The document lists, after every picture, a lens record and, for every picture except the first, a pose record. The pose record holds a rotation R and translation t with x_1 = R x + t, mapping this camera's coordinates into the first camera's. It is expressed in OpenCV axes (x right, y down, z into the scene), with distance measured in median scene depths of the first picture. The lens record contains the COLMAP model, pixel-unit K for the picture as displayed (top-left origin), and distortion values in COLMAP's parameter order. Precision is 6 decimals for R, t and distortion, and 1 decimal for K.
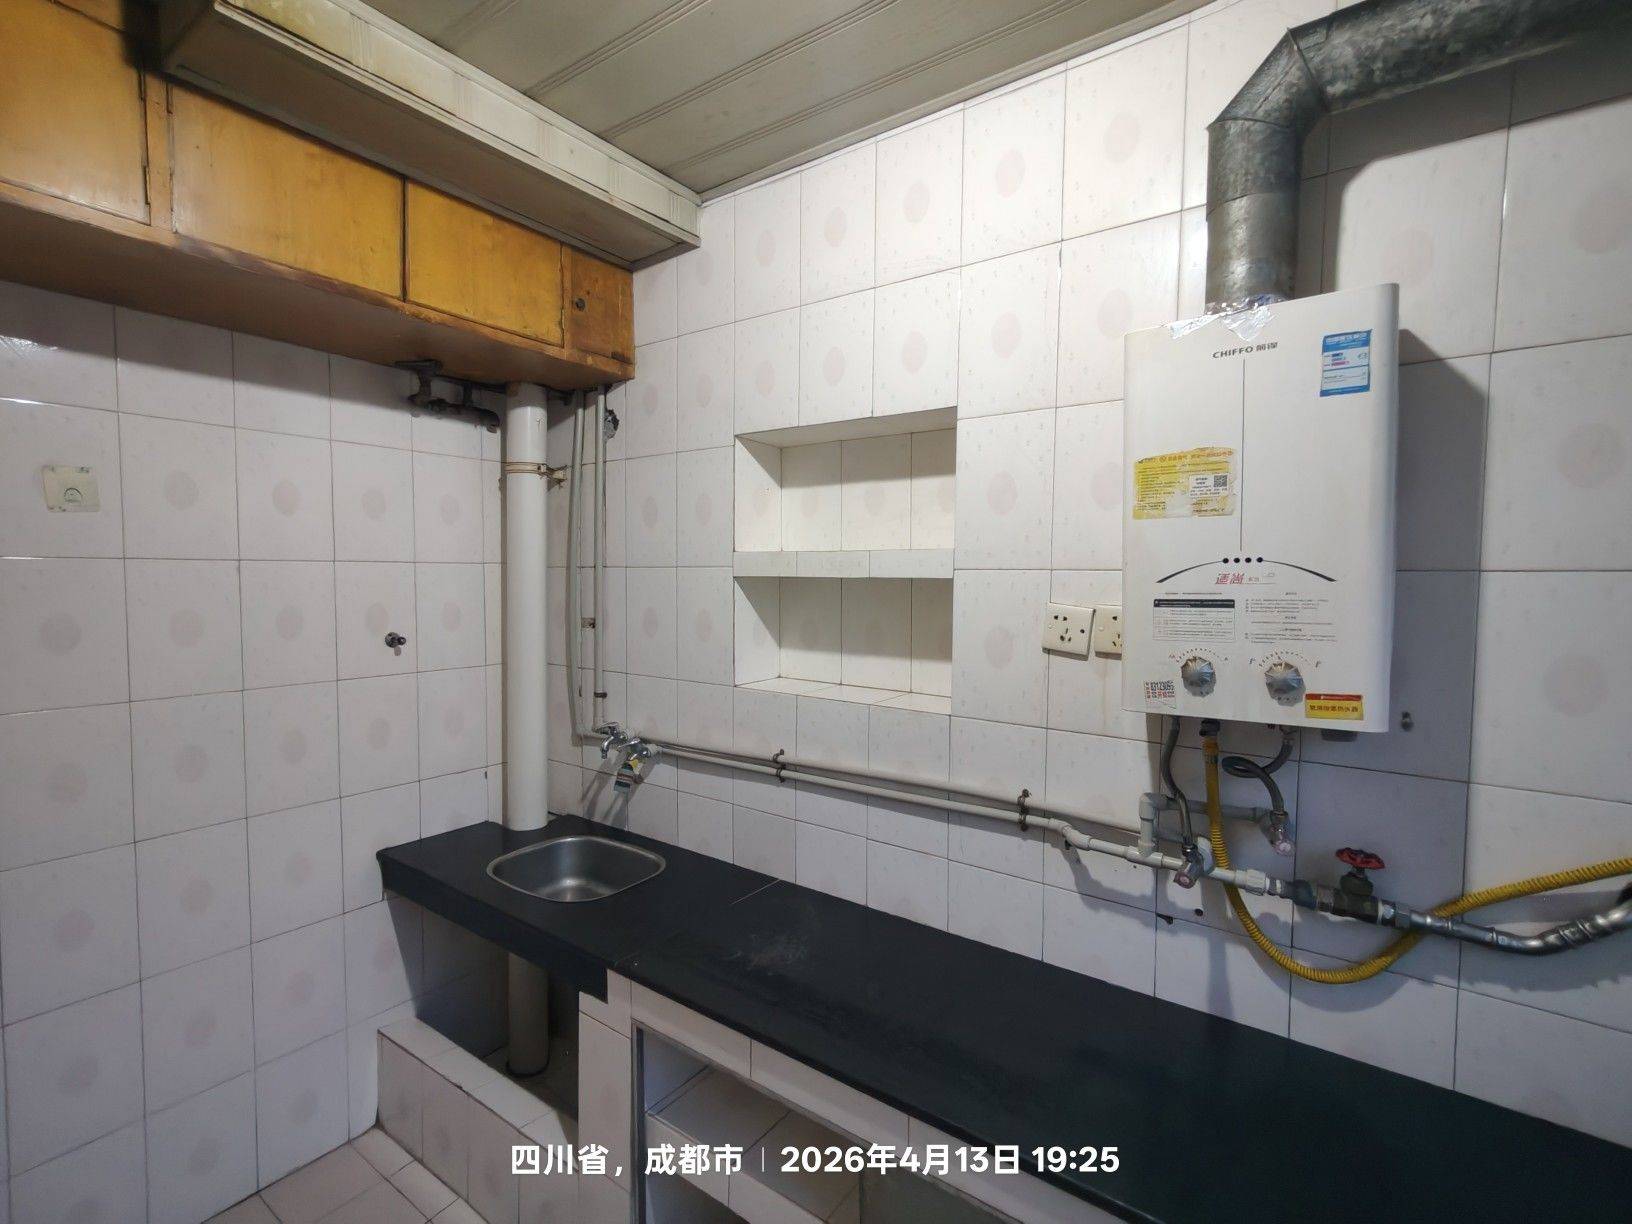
lens RADIAL K [[771.5, 0, 816.6], [0, 771.5, 616.9], [0, 0, 1]] dist [0.009760, 0.001880]
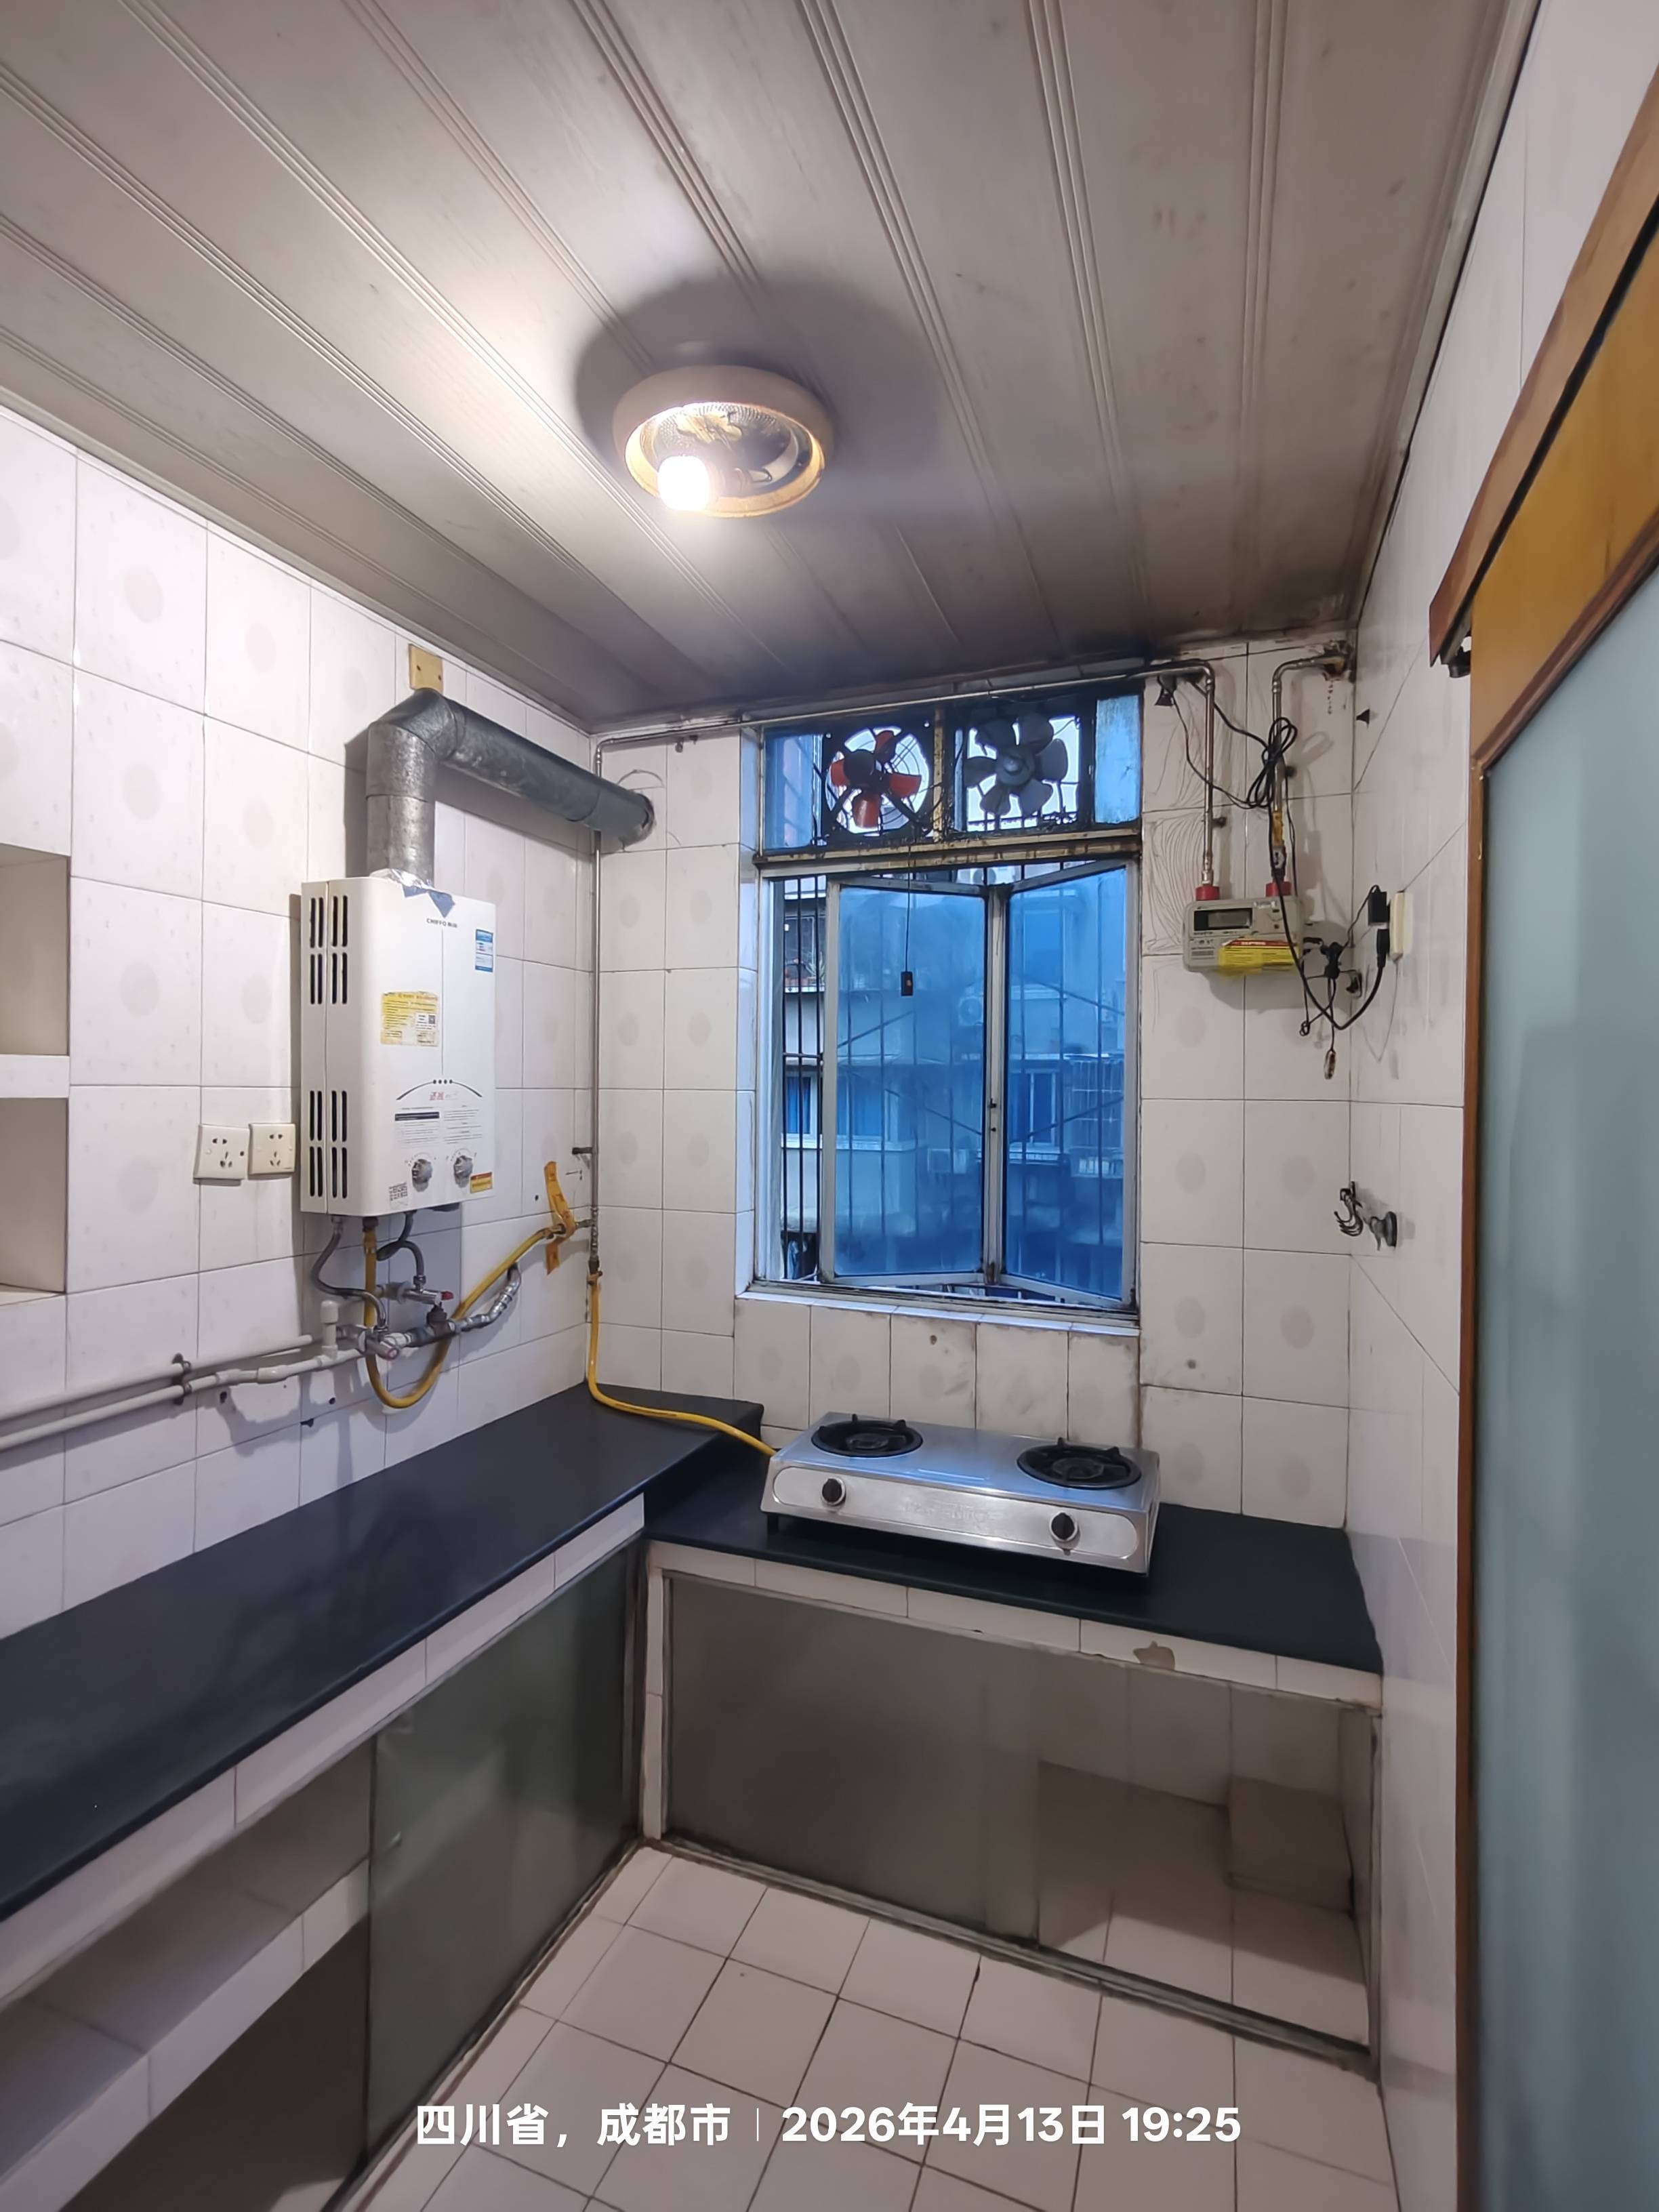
lens RADIAL K [[1045.7, 0, 825.4], [0, 1045.7, 1095.6], [0, 0, 1]] dist [0.009760, 0.001880]
pose [[-0.257087, -0.016580, 0.966246, -1.113055], [0.040037, 0.998812, 0.027791, -0.061114], [-0.965559, 0.045830, -0.256118, 0.695419]]
